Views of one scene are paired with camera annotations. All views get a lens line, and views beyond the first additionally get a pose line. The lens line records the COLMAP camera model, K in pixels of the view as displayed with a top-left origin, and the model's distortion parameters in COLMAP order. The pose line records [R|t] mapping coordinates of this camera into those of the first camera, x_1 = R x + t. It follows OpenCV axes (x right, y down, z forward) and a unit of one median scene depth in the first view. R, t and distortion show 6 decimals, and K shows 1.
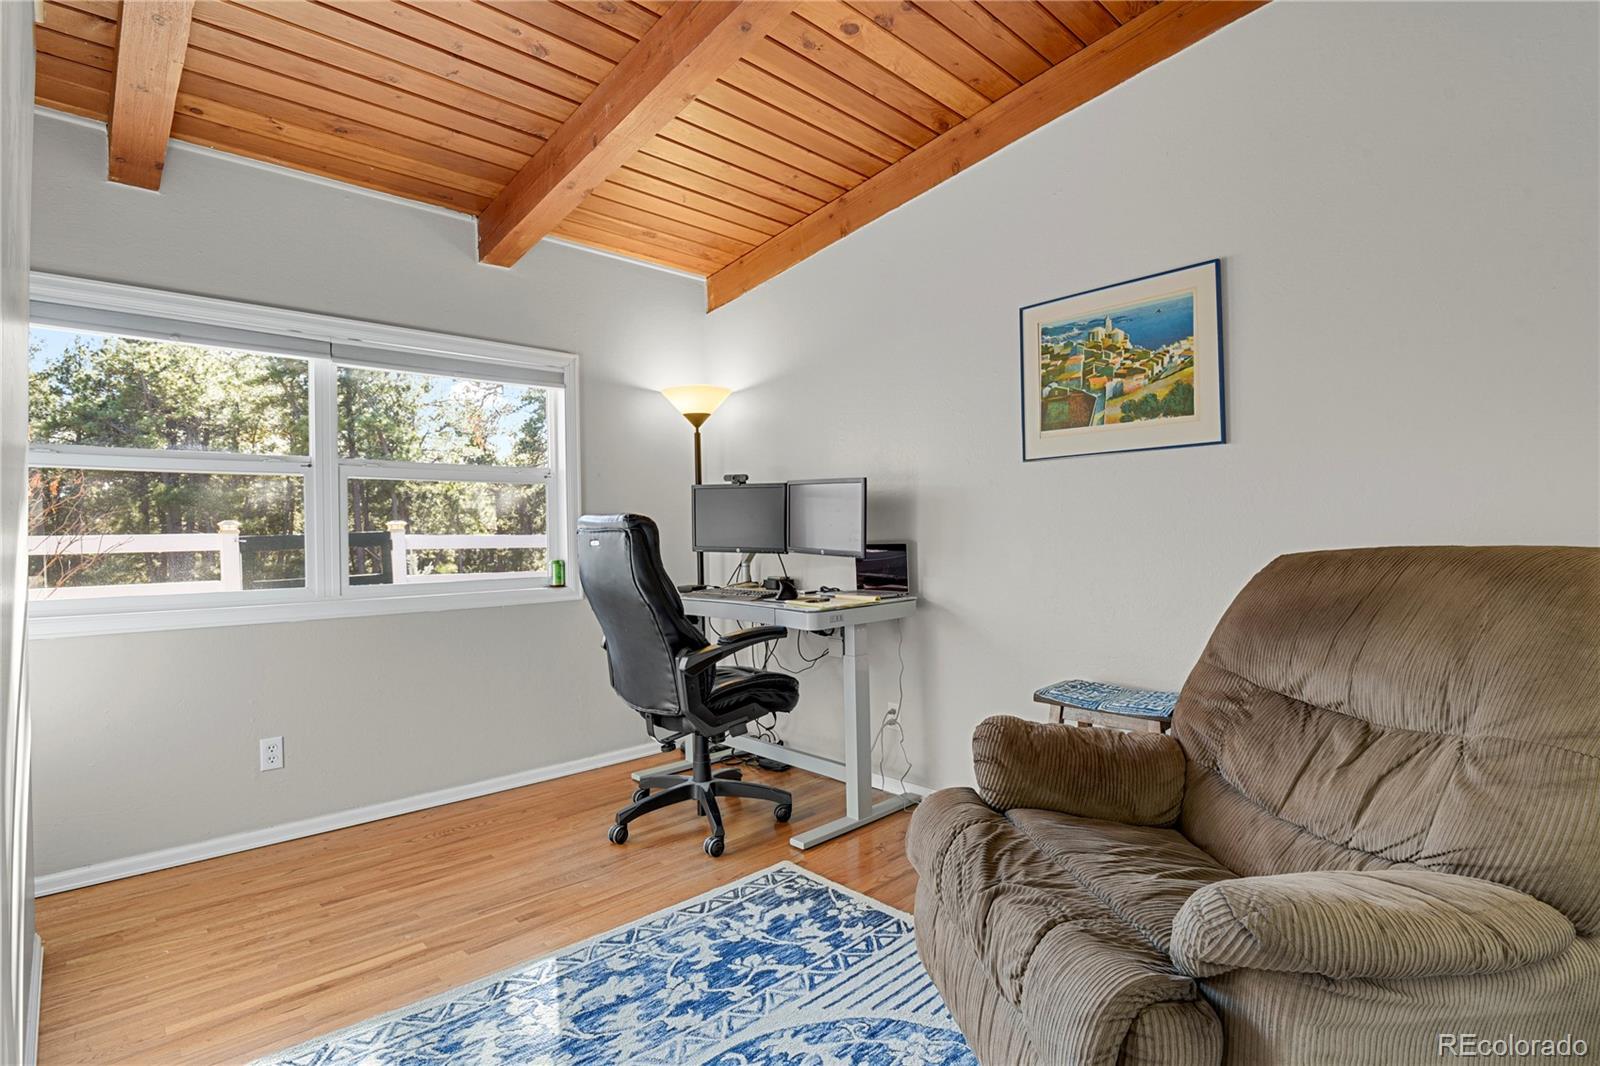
lens RADIAL K [[783.0, 0, 814.9], [0, 783.0, 536.5], [0, 0, 1]] dist [-0.019533, -0.006355]
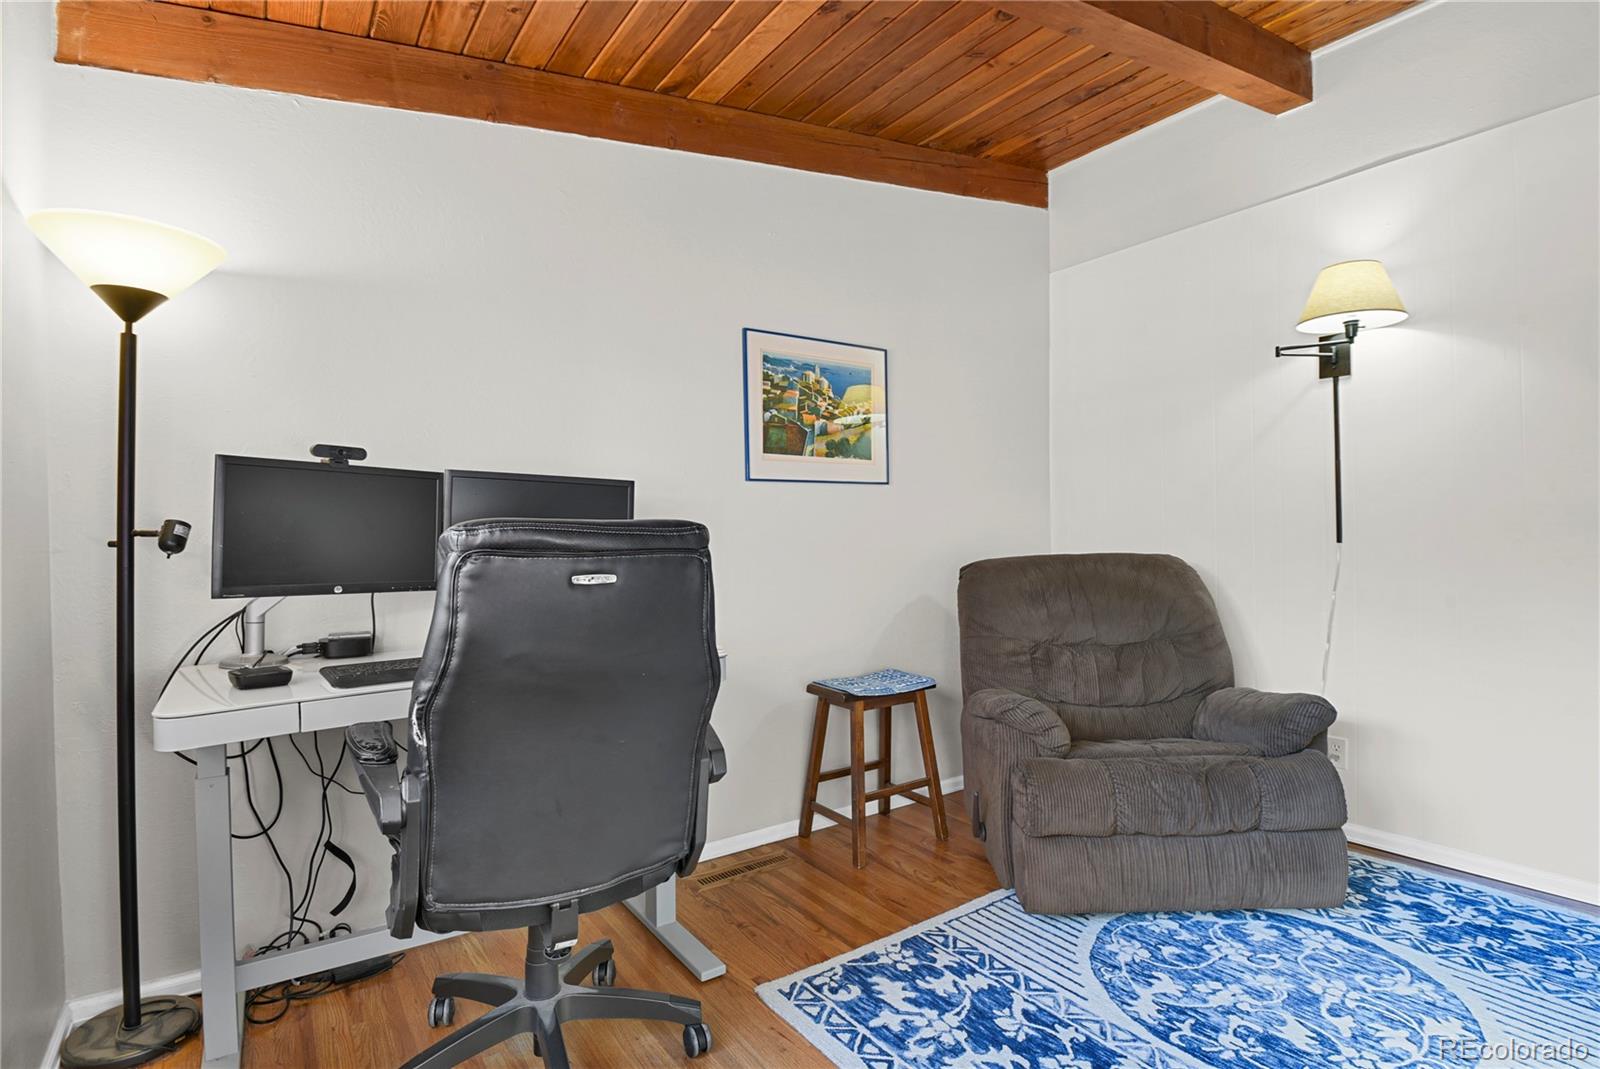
lens RADIAL K [[783.0, 0, 814.9], [0, 783.0, 538.0], [0, 0, 1]] dist [-0.019533, -0.006355]
pose [[0.155338, 0.011391, 0.987796, -0.816612], [0.015241, 0.999787, -0.013926, -0.006949], [-0.987744, 0.017219, 0.155131, 0.866861]]
